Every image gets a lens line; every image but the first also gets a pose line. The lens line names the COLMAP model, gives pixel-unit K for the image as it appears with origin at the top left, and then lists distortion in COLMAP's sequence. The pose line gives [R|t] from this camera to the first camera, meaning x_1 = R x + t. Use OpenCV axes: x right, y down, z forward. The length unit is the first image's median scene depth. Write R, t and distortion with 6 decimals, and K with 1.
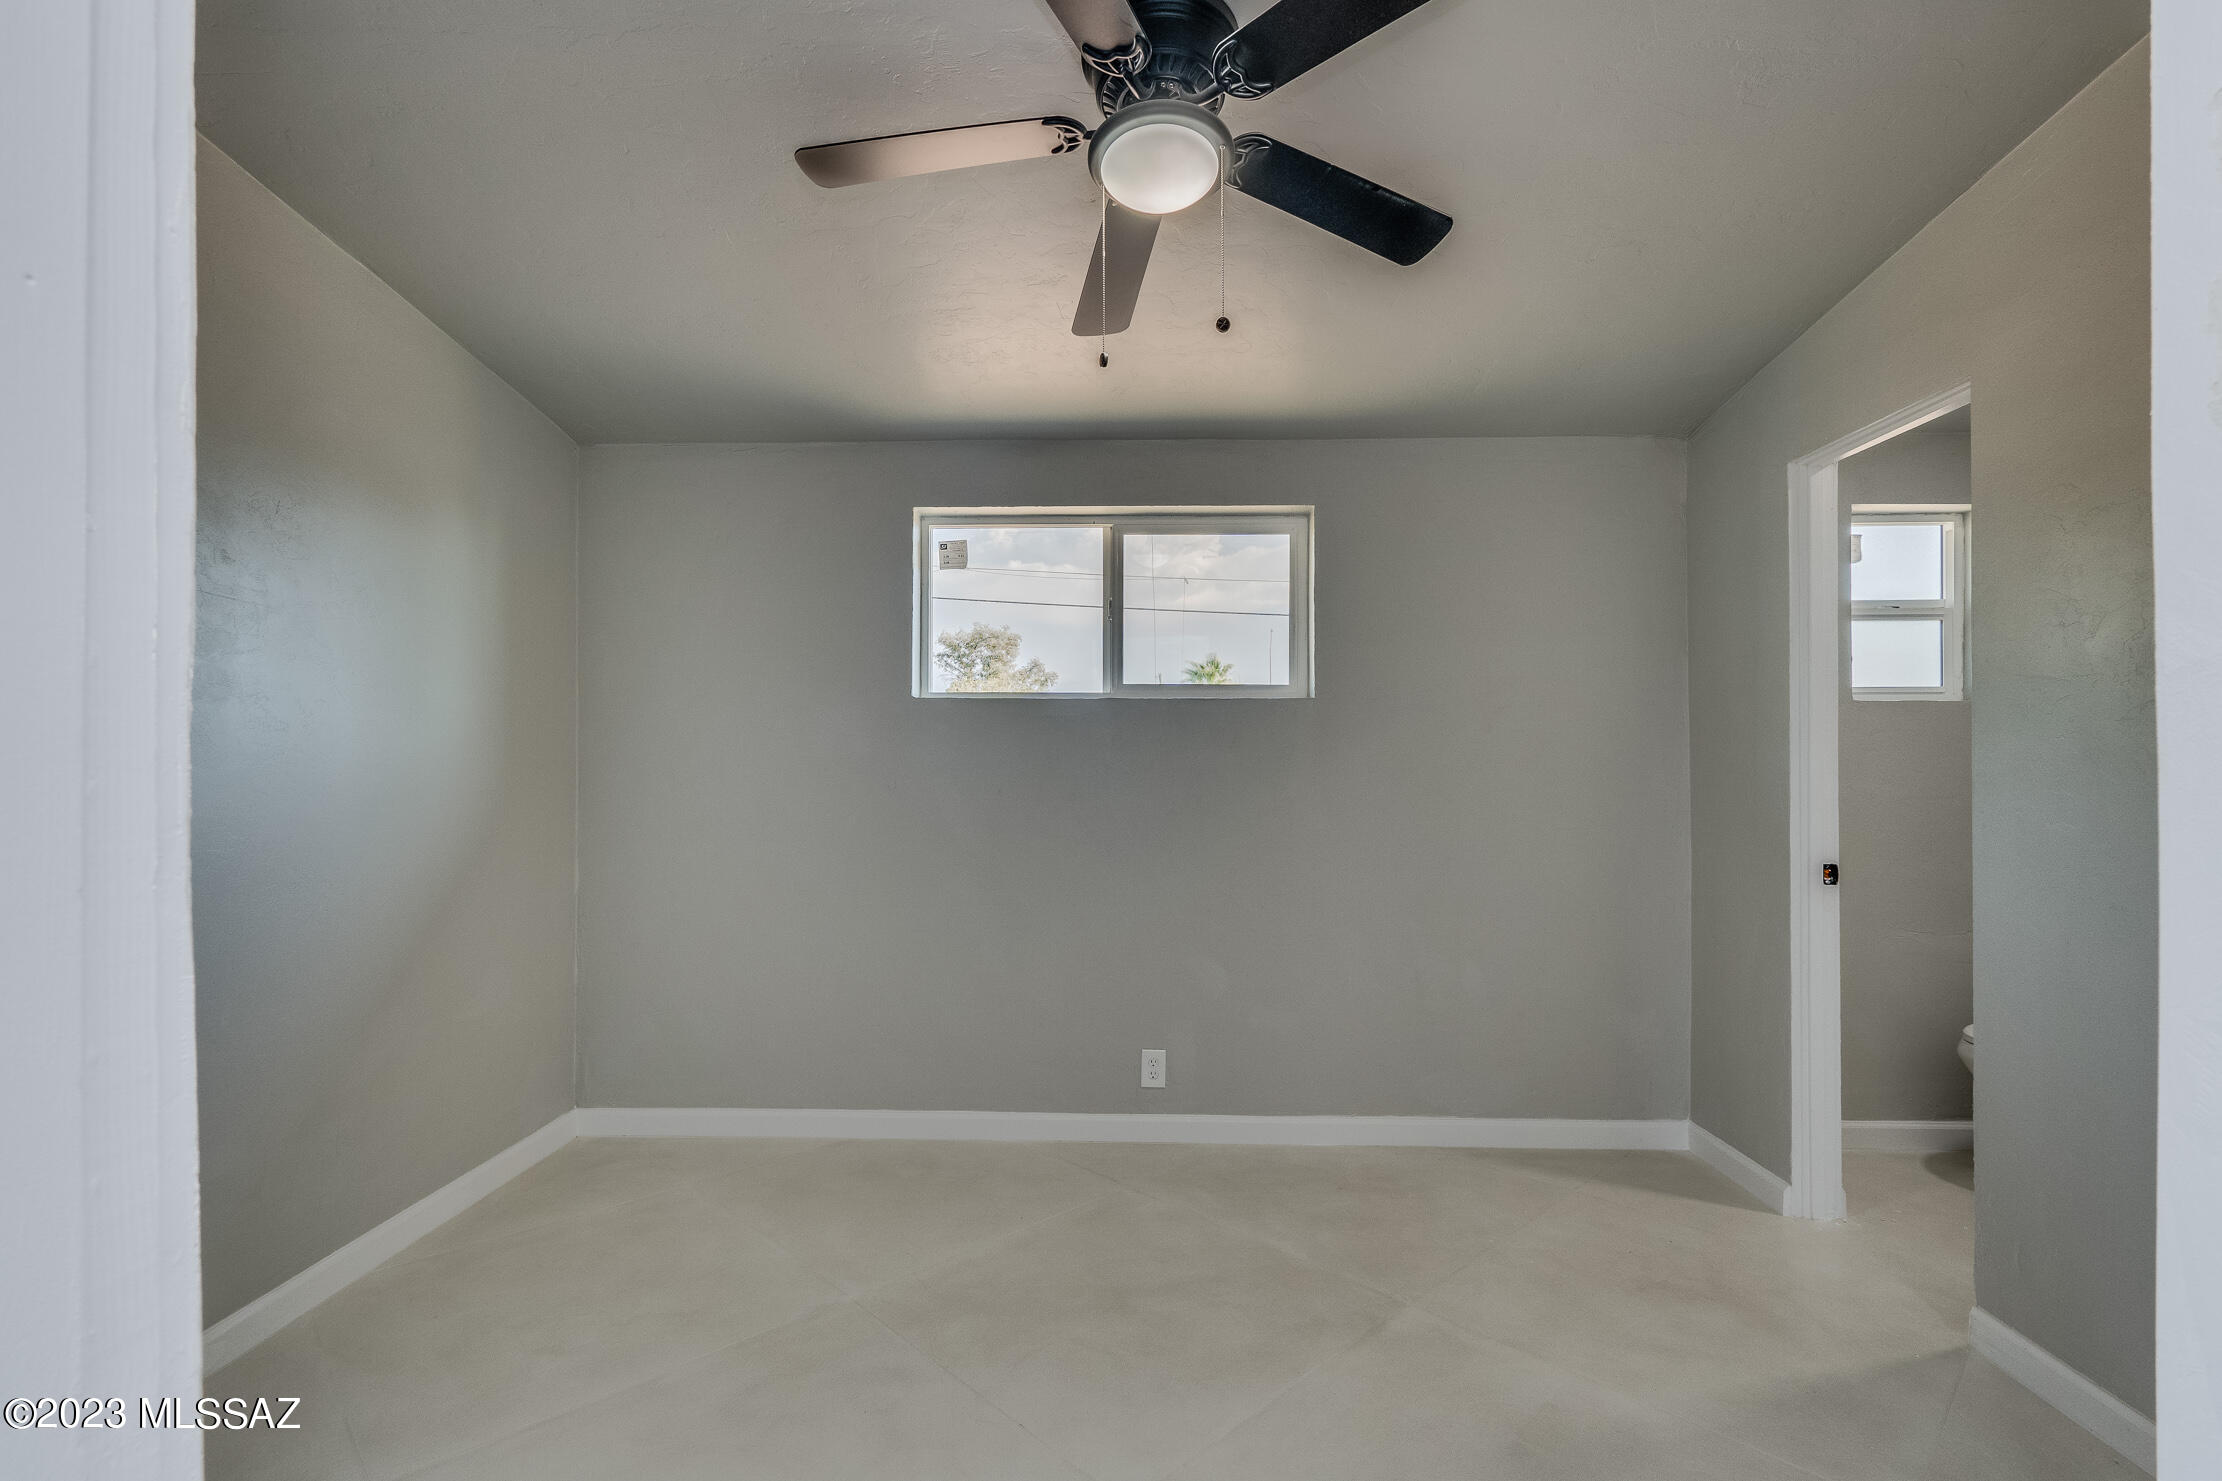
lens RADIAL K [[1039.0, 0, 1111.1], [0, 1039.0, 754.2], [0, 0, 1]] dist [-0.002942, -0.000289]
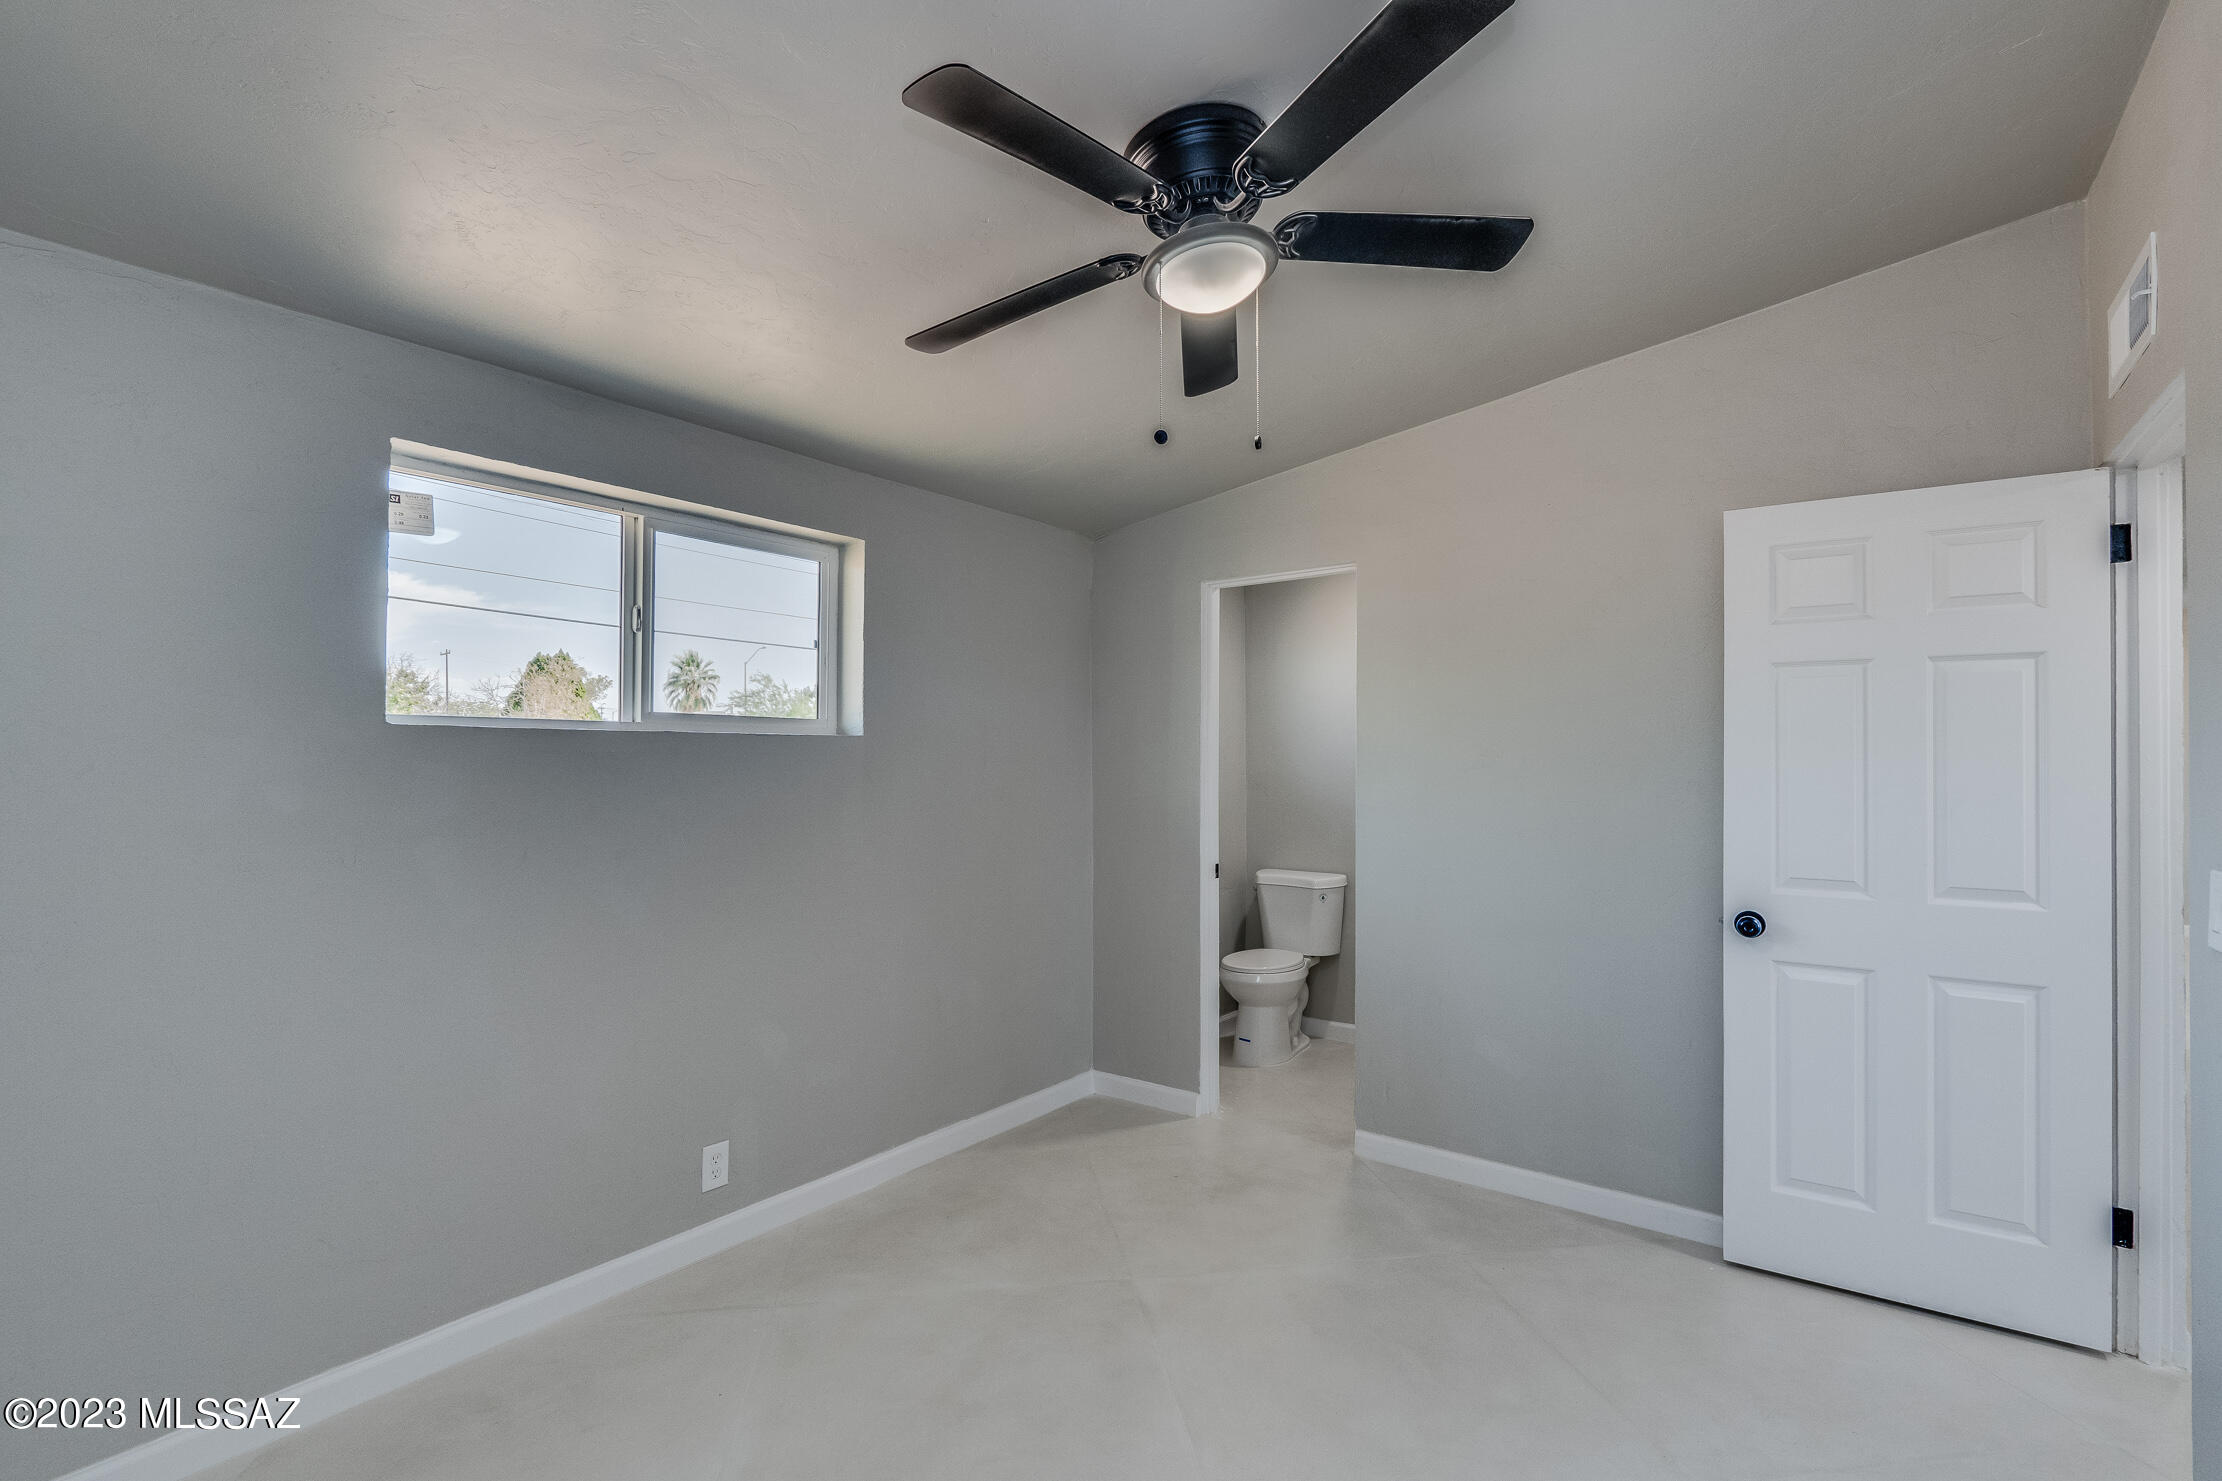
lens RADIAL K [[1030.4, 0, 1104.7], [0, 1030.4, 744.6], [0, 0, 1]] dist [-0.004234, -0.000419]
pose [[0.572351, 0.009472, 0.819954, -0.474291], [-0.008268, 0.999949, -0.005780, -0.042530], [-0.819967, -0.003472, 0.572400, 0.252461]]
